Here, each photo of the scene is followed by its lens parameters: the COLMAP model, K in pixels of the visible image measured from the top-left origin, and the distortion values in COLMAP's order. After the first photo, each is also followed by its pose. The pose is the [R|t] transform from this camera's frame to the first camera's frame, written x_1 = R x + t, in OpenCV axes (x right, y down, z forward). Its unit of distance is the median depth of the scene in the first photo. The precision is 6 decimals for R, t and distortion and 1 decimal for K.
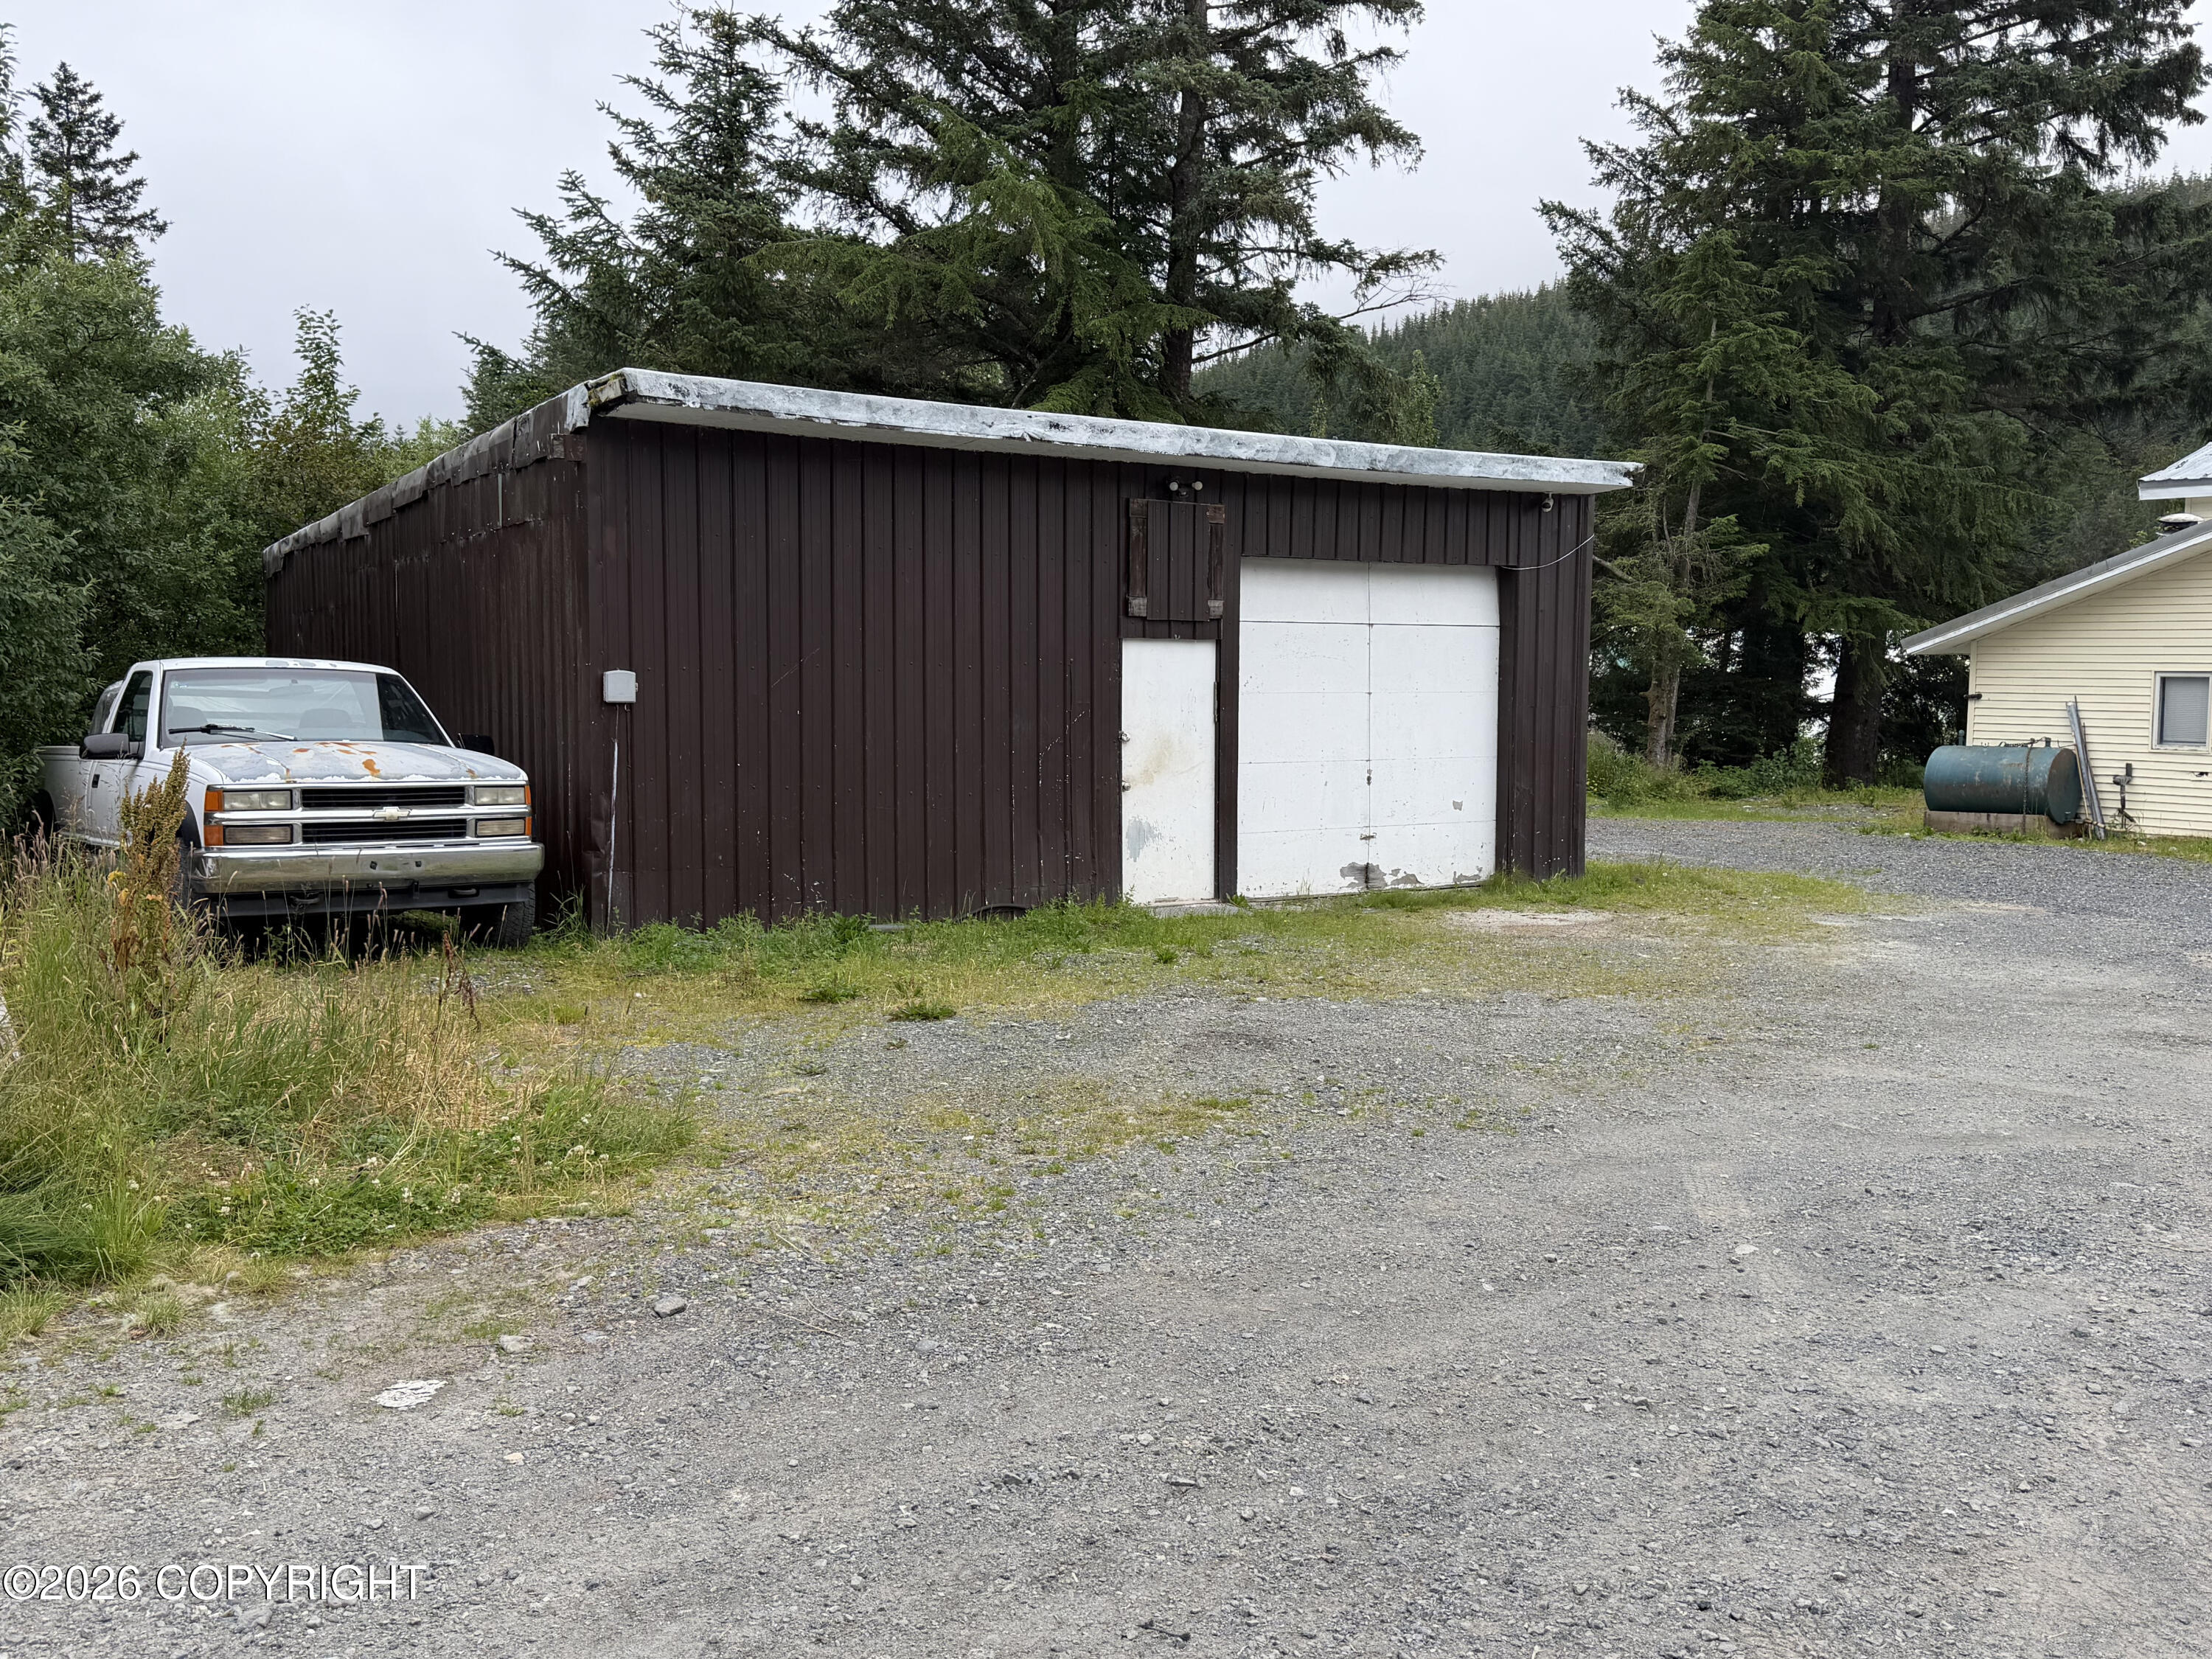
lens RADIAL K [[1956.1, 0, 1095.5], [0, 1956.1, 831.5], [0, 0, 1]] dist [0.044048, -0.046130]
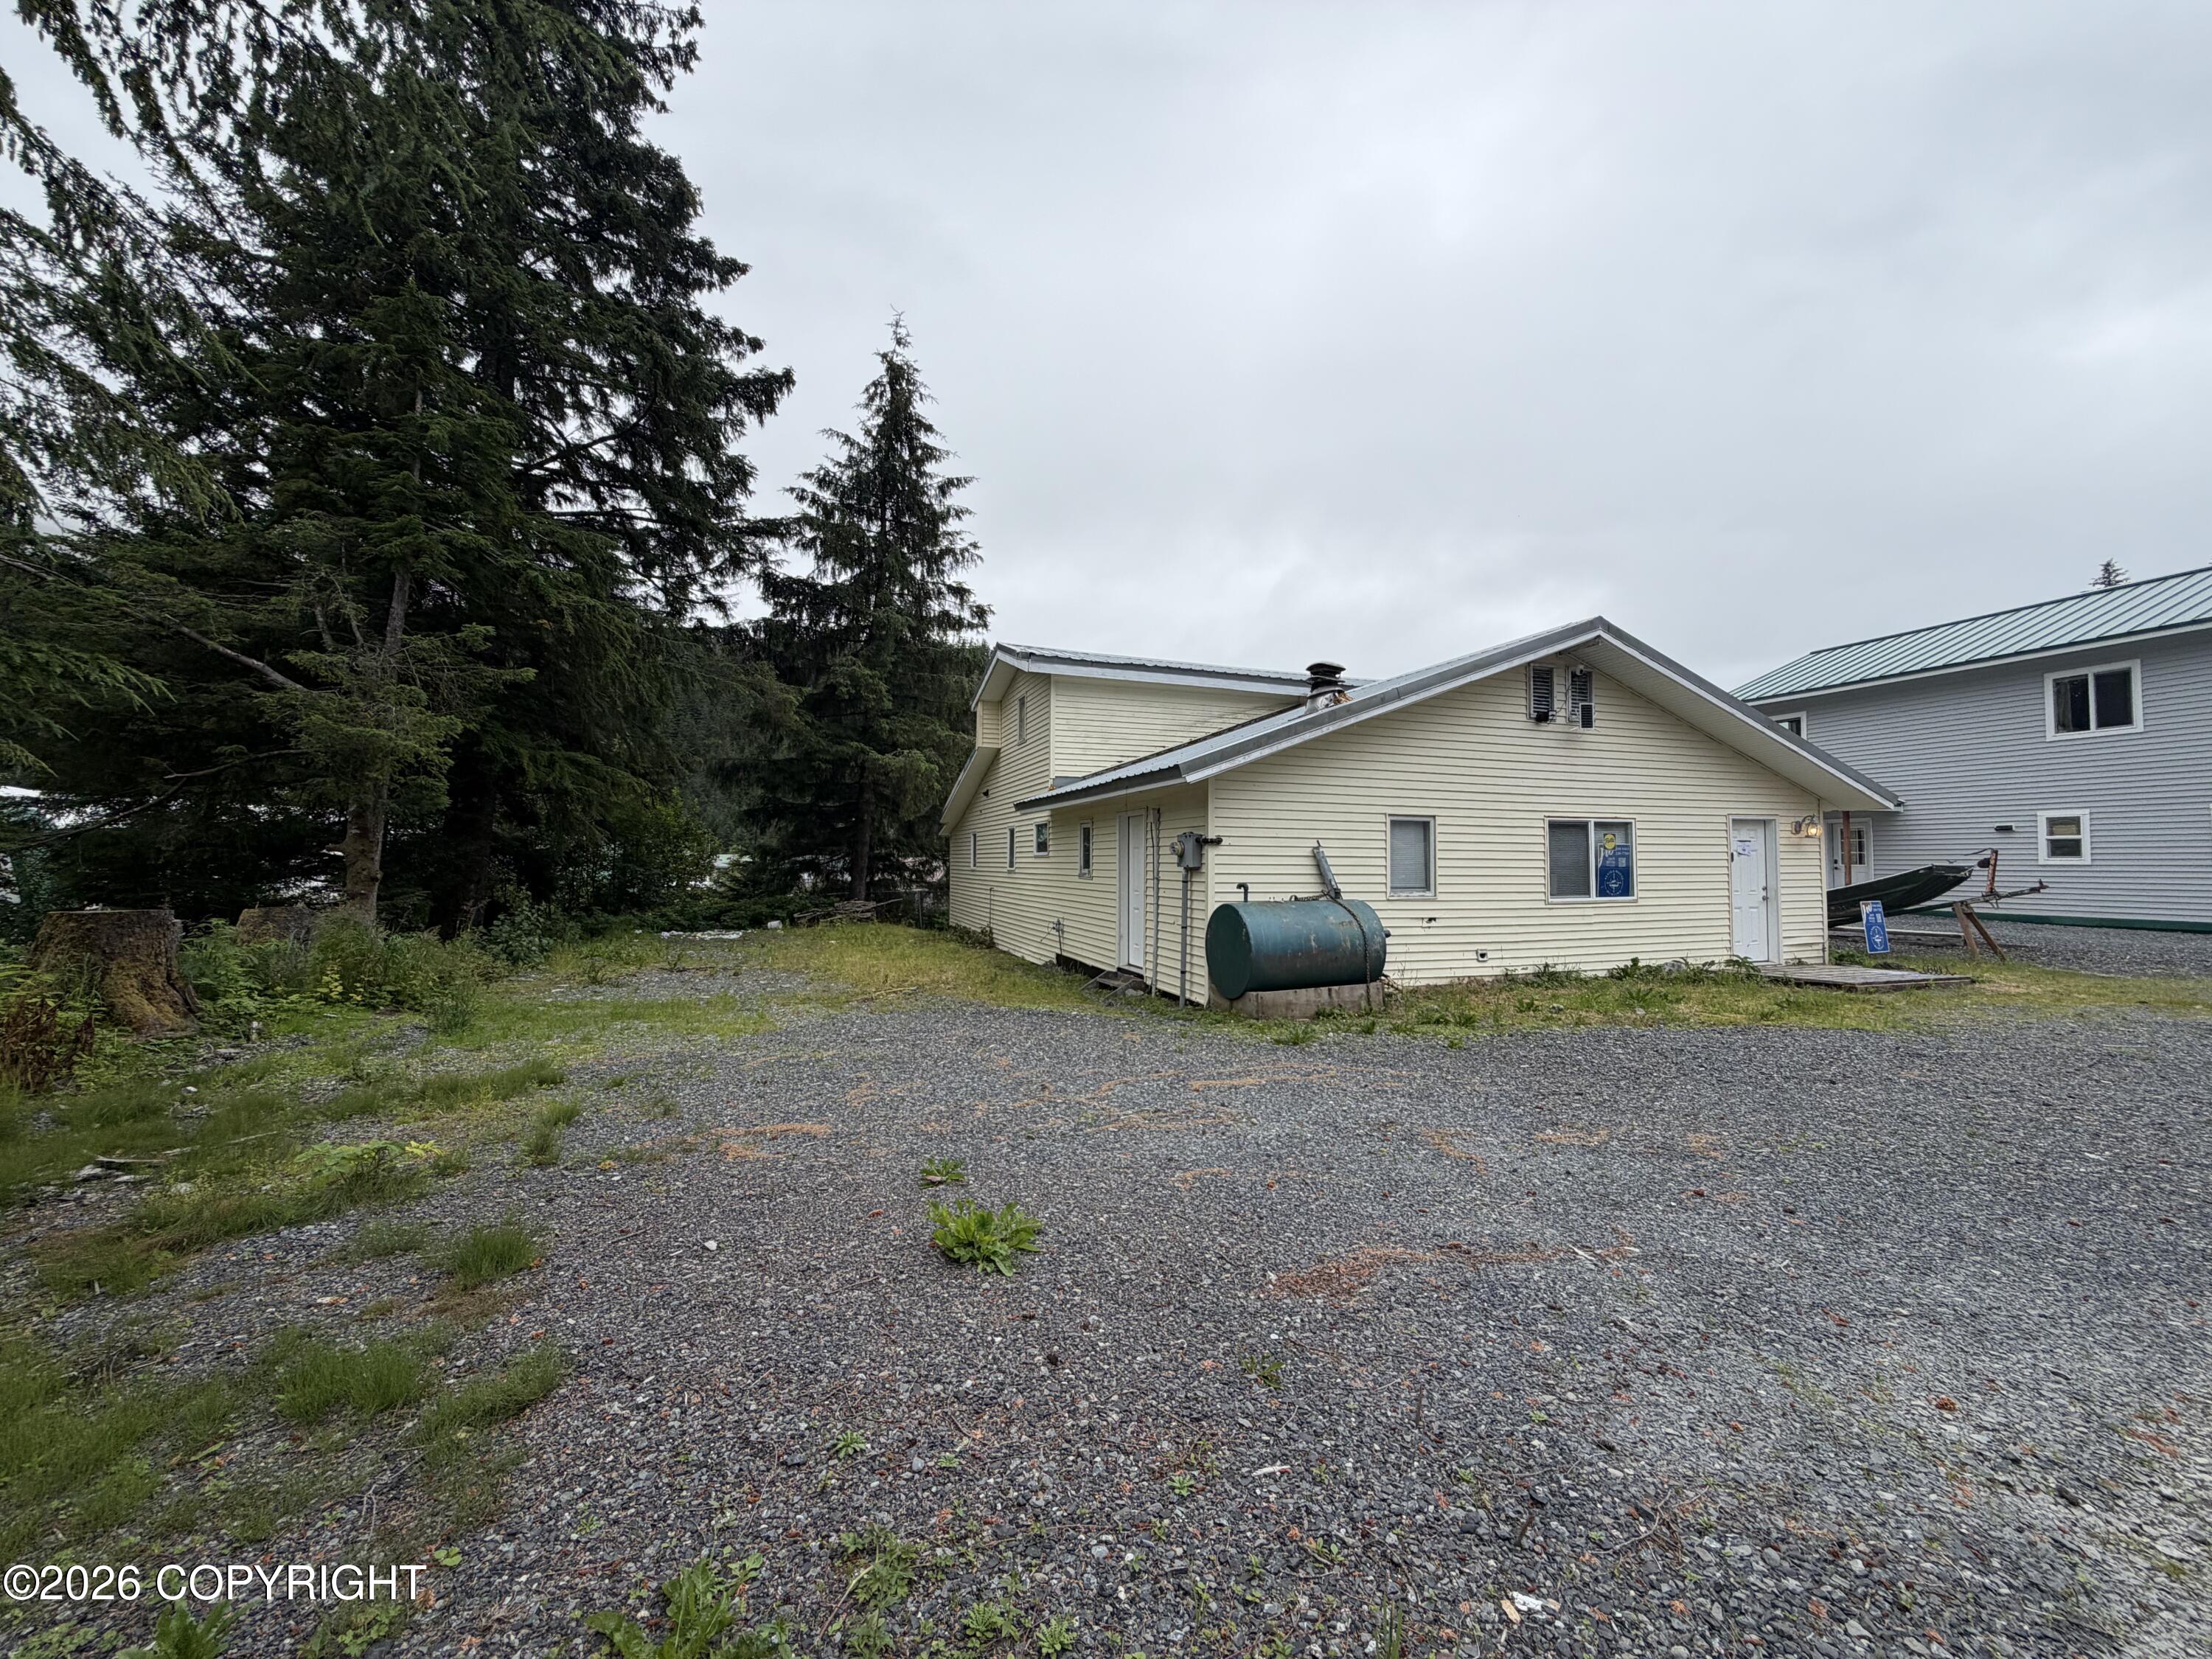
lens RADIAL K [[877.9, 0, 1089.9], [0, 877.9, 834.6], [0, 0, 1]] dist [-0.000311, -0.000117]
pose [[0.308574, 0.026548, 0.950830, 0.090680], [0.072943, 0.996007, -0.051481, -0.059433], [-0.948400, 0.085242, 0.305405, 0.991425]]
